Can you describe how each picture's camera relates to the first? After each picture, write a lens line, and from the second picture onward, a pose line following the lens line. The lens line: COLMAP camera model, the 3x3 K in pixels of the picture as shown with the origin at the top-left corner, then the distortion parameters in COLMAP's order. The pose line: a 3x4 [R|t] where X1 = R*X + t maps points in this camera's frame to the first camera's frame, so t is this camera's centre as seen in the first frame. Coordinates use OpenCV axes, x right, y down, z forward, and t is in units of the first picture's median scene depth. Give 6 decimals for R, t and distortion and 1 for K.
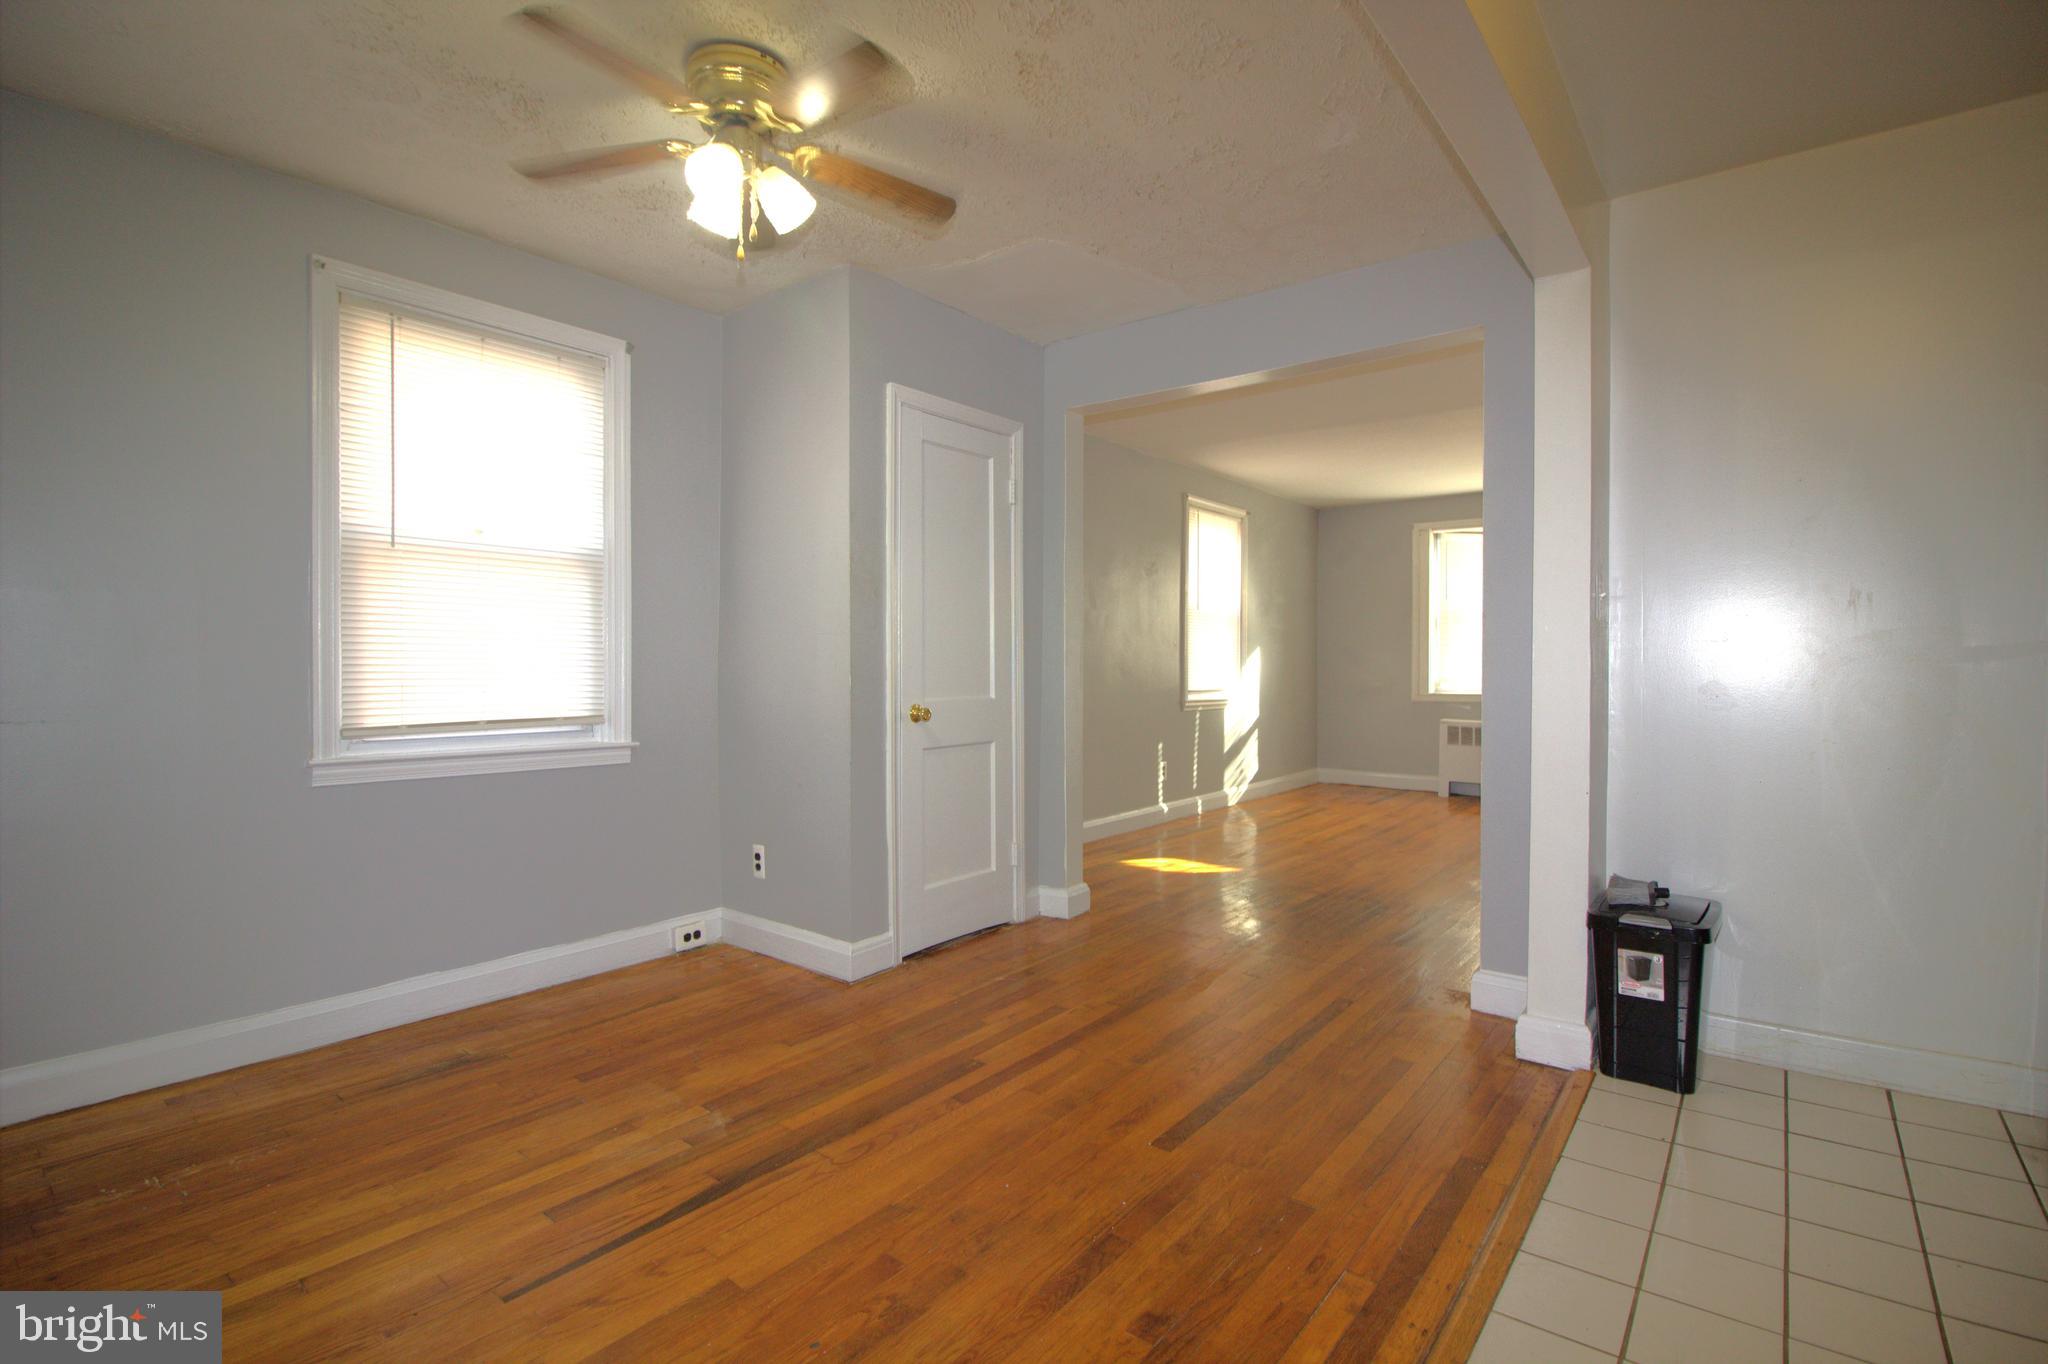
lens RADIAL K [[944.9, 0, 1038.6], [0, 944.9, 690.4], [0, 0, 1]] dist [-0.005759, -0.006611]
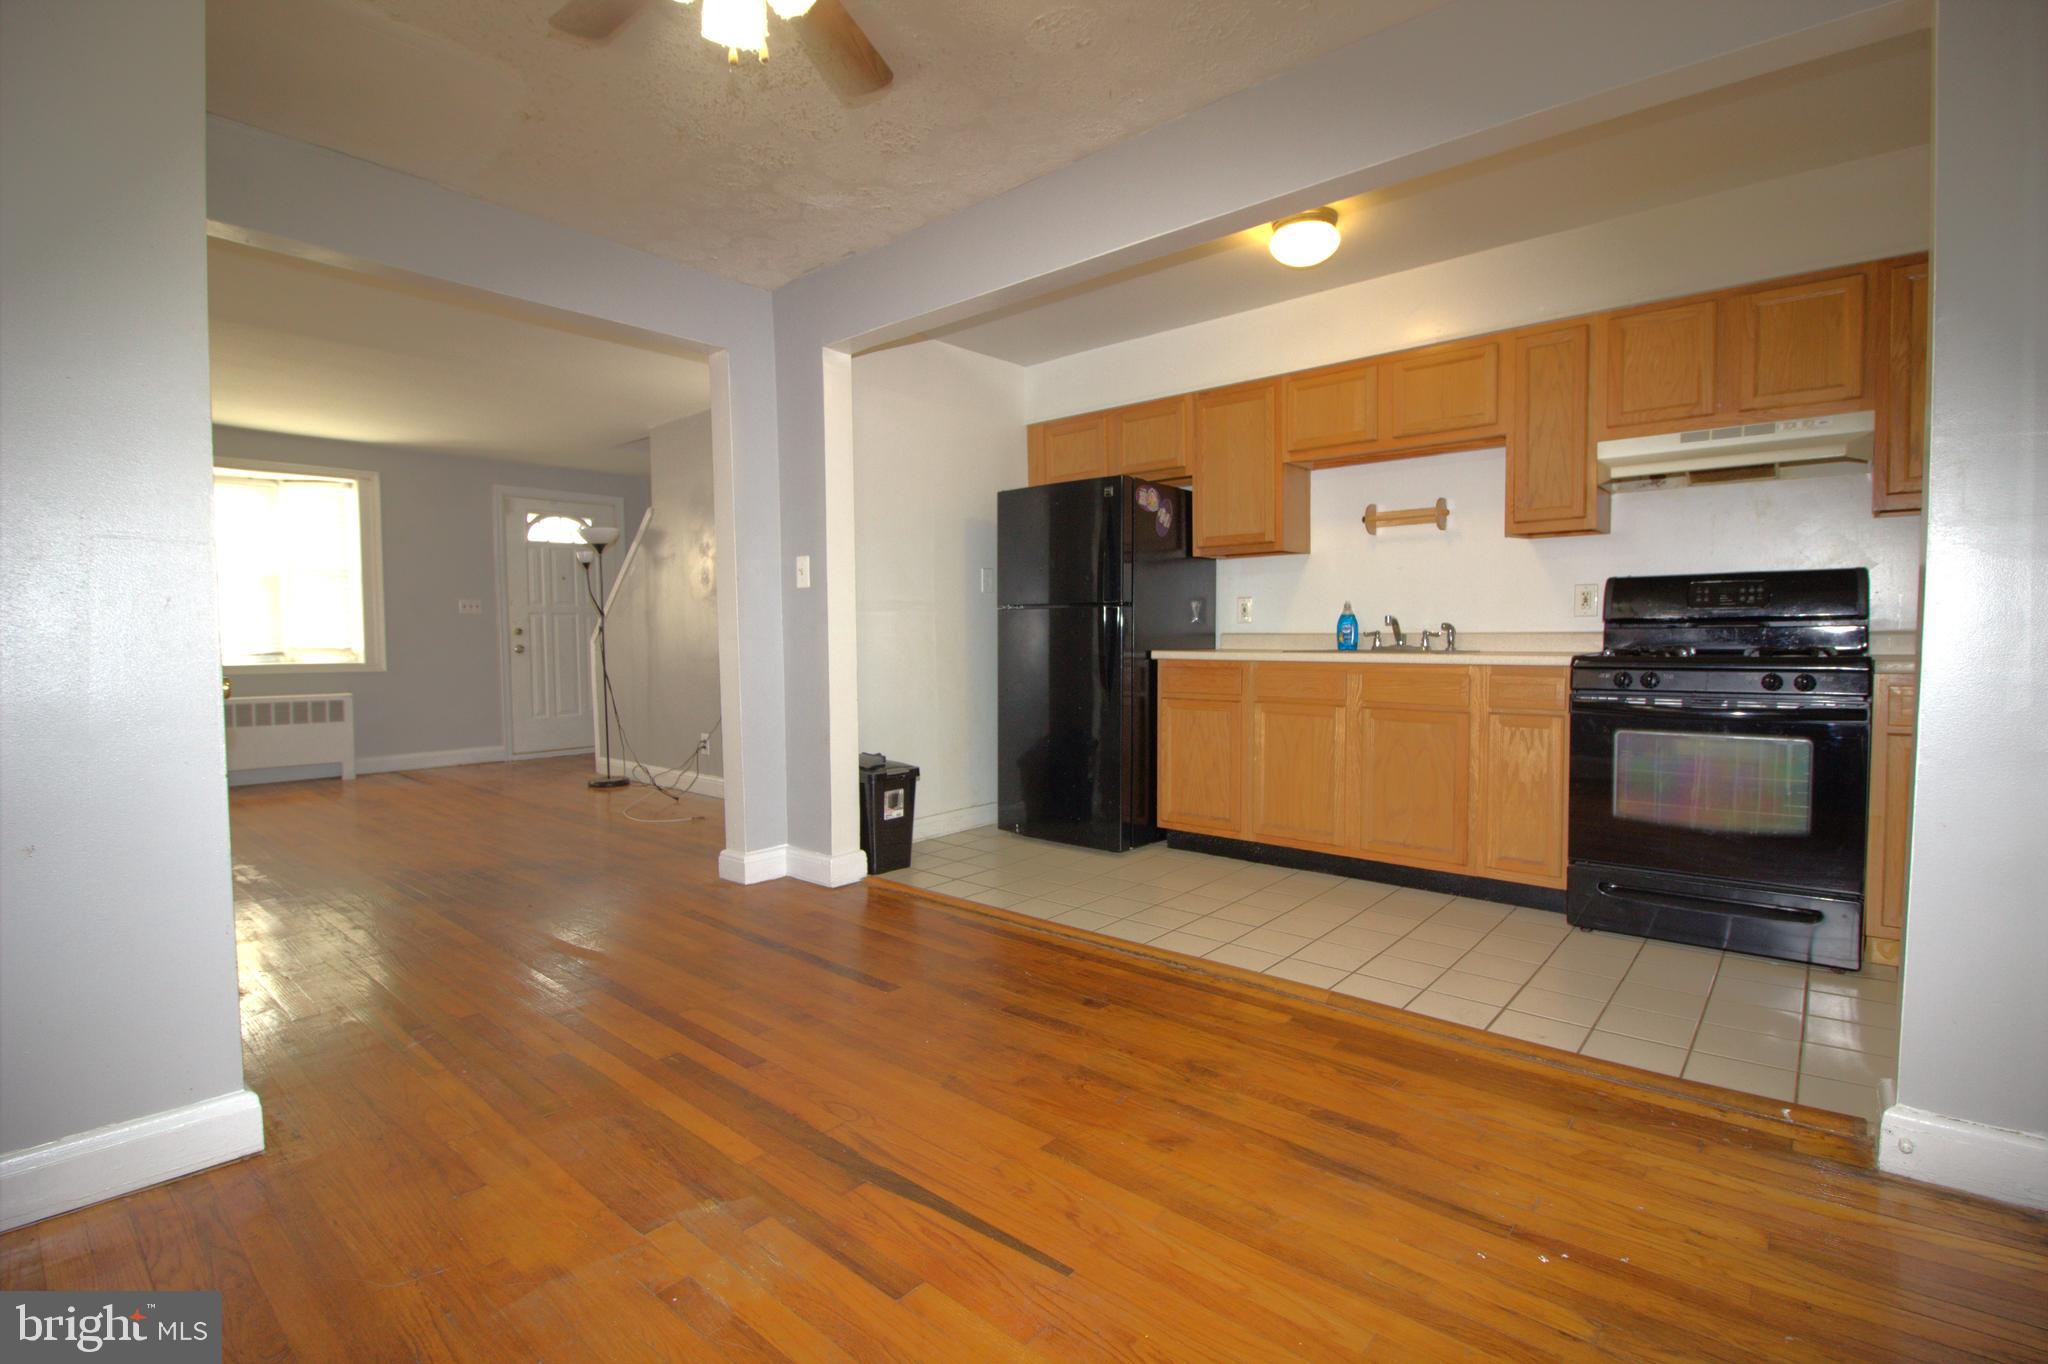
lens RADIAL K [[944.9, 0, 1049.9], [0, 944.9, 679.3], [0, 0, 1]] dist [-0.005759, -0.006611]
pose [[0.033975, -0.045550, 0.998384, -1.009914], [0.037461, 0.998317, 0.044272, 0.018125], [-0.998720, 0.035896, 0.035624, 0.663614]]
